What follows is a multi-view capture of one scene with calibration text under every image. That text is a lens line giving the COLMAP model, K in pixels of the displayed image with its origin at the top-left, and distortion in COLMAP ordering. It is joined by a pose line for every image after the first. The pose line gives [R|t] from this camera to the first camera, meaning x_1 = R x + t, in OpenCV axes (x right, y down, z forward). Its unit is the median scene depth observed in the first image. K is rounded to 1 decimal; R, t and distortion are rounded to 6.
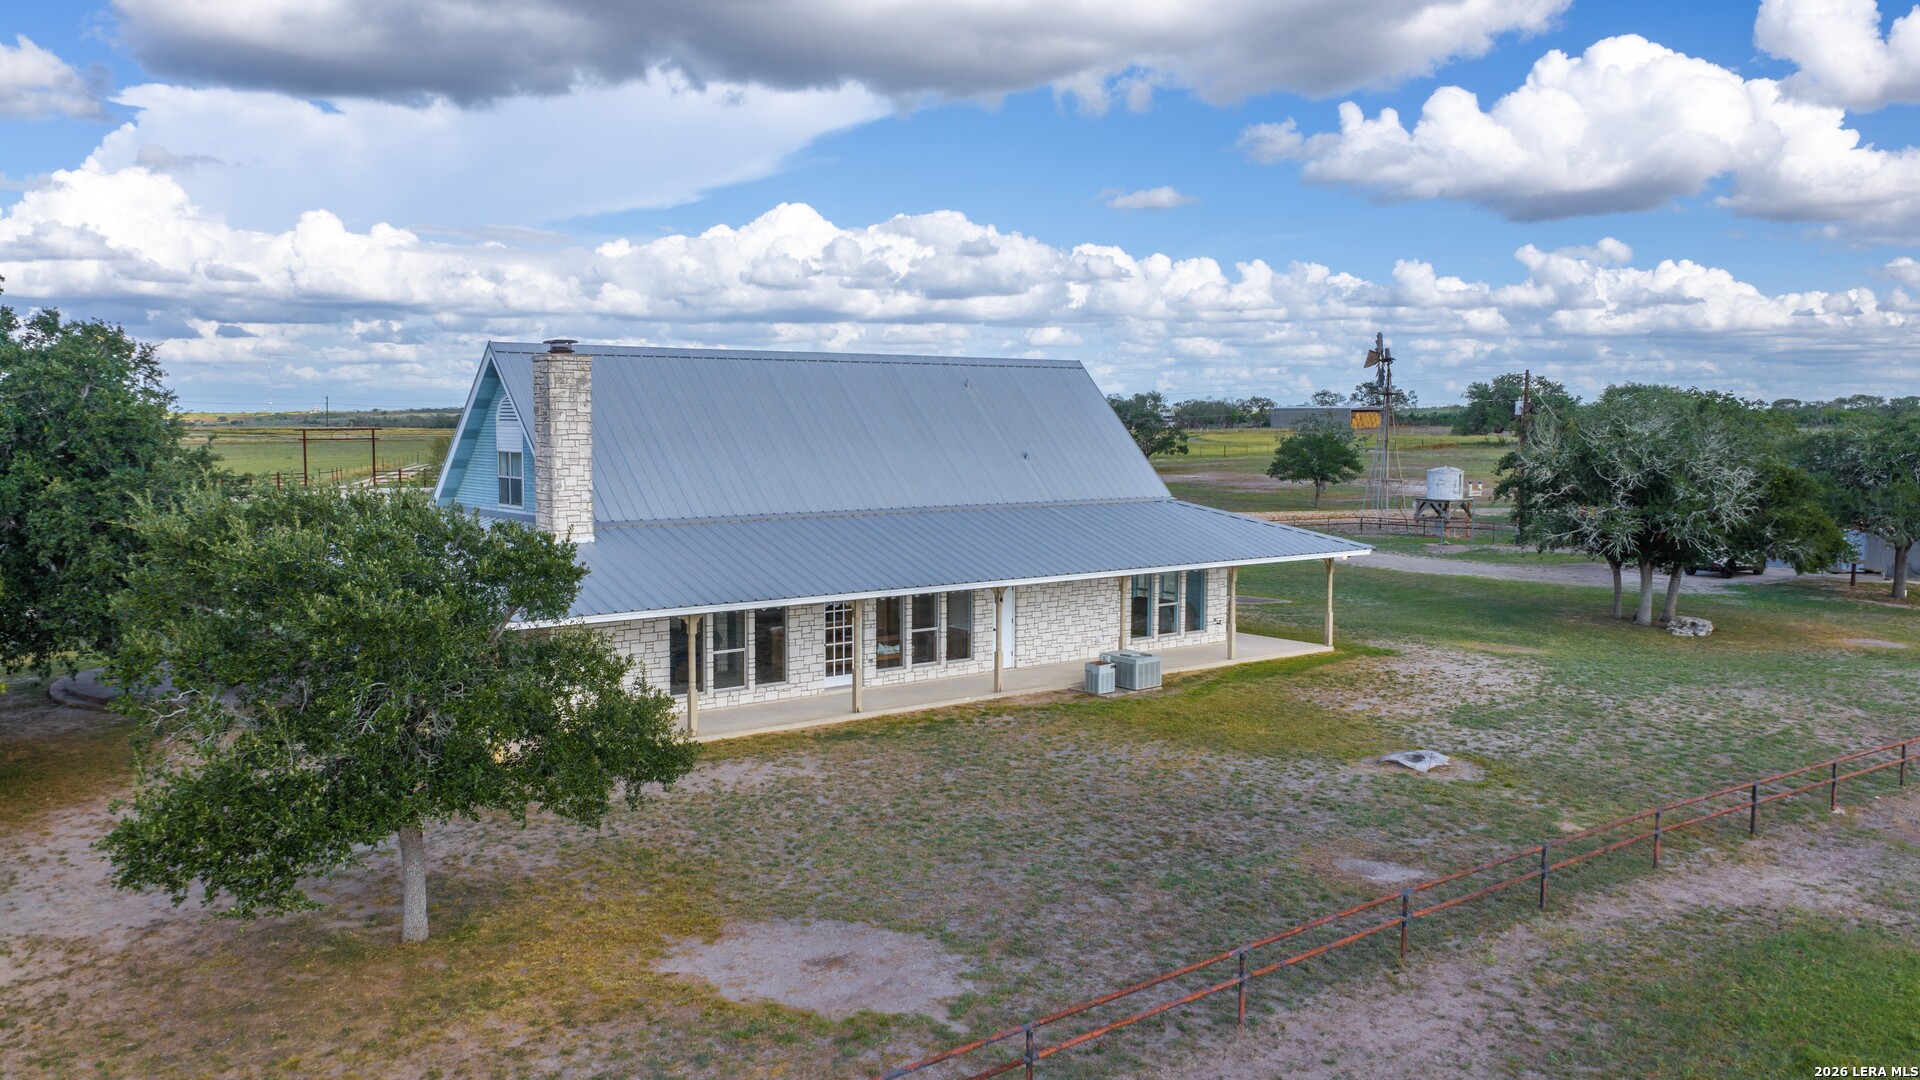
lens RADIAL K [[1604.9, 0, 960.5], [0, 1604.9, 534.2], [0, 0, 1]] dist [0.016810, -0.031845]
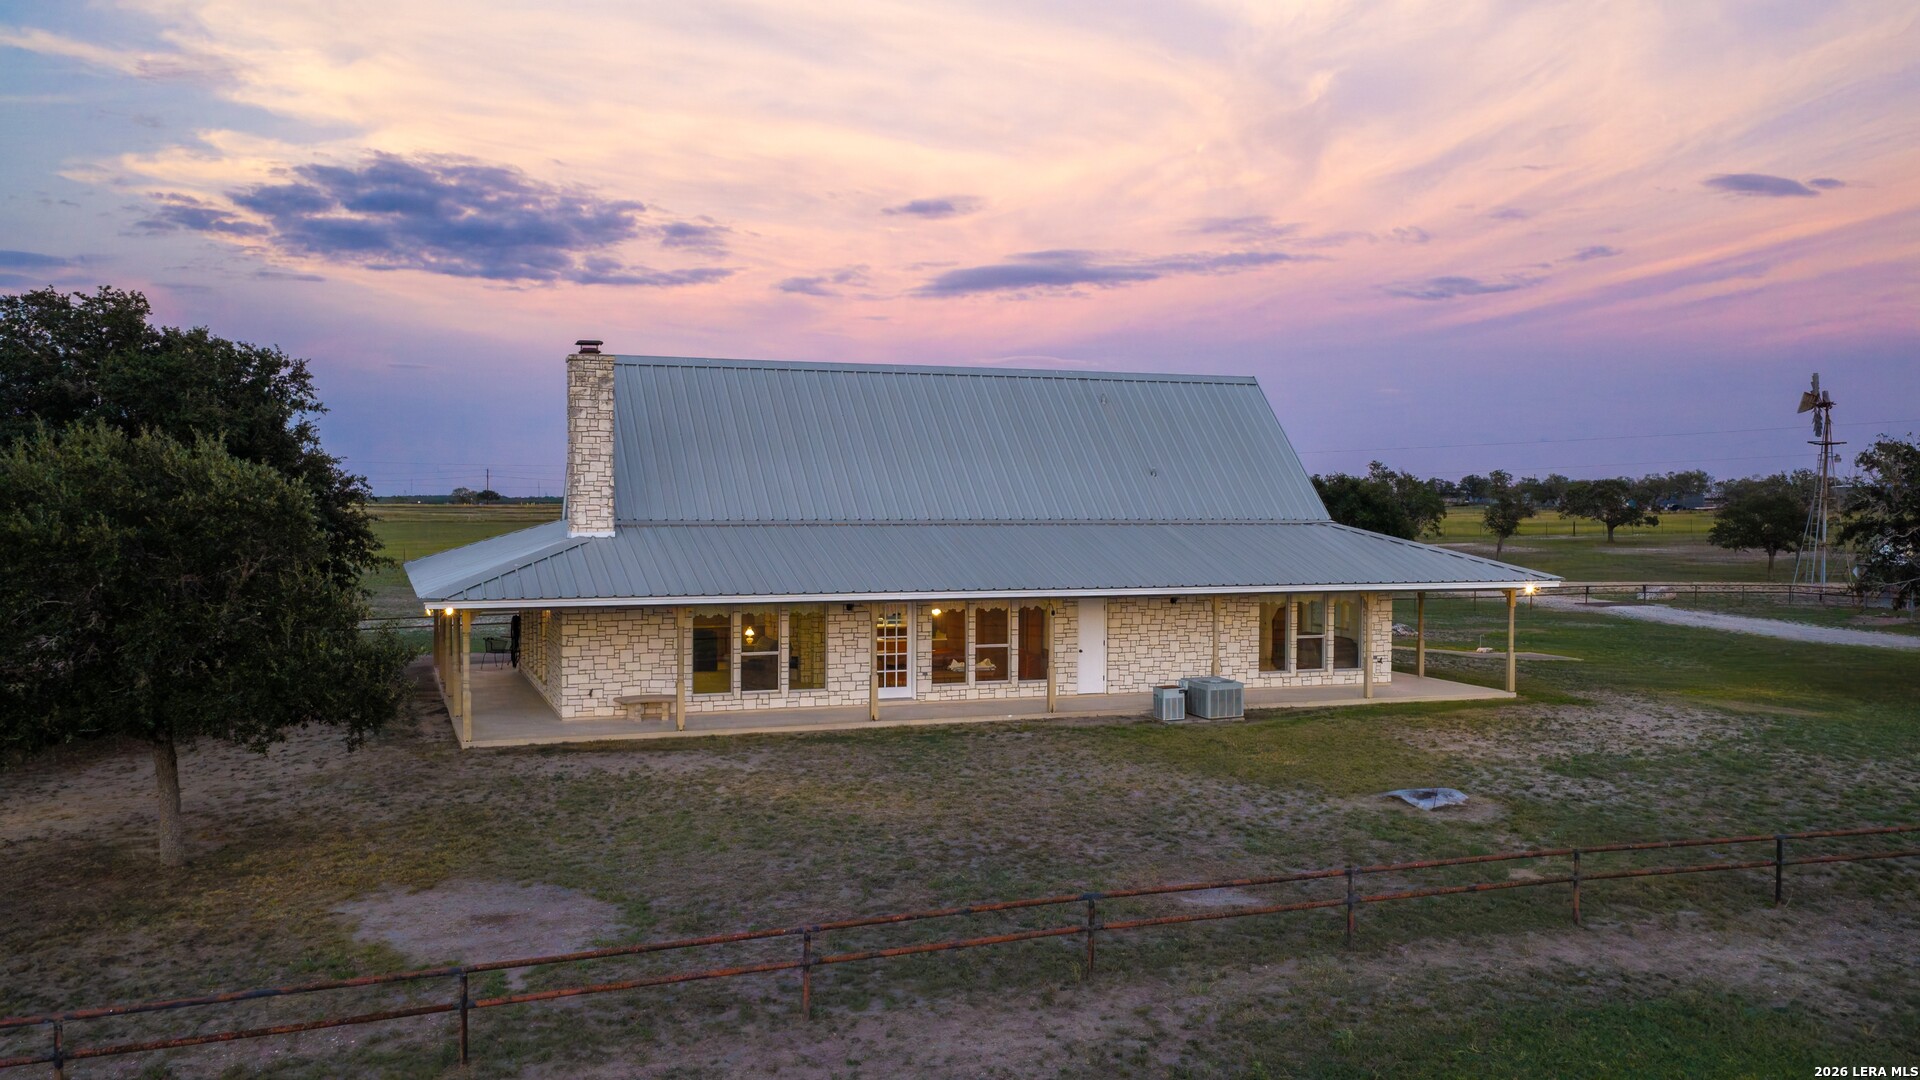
lens RADIAL K [[1604.9, 0, 962.6], [0, 1604.9, 541.6], [0, 0, 1]] dist [0.016810, -0.031845]
pose [[0.945828, 0.009873, -0.324519, 0.400497], [-0.026120, 0.998611, -0.045748, 0.062322], [0.323617, 0.051746, 0.944772, 0.135763]]
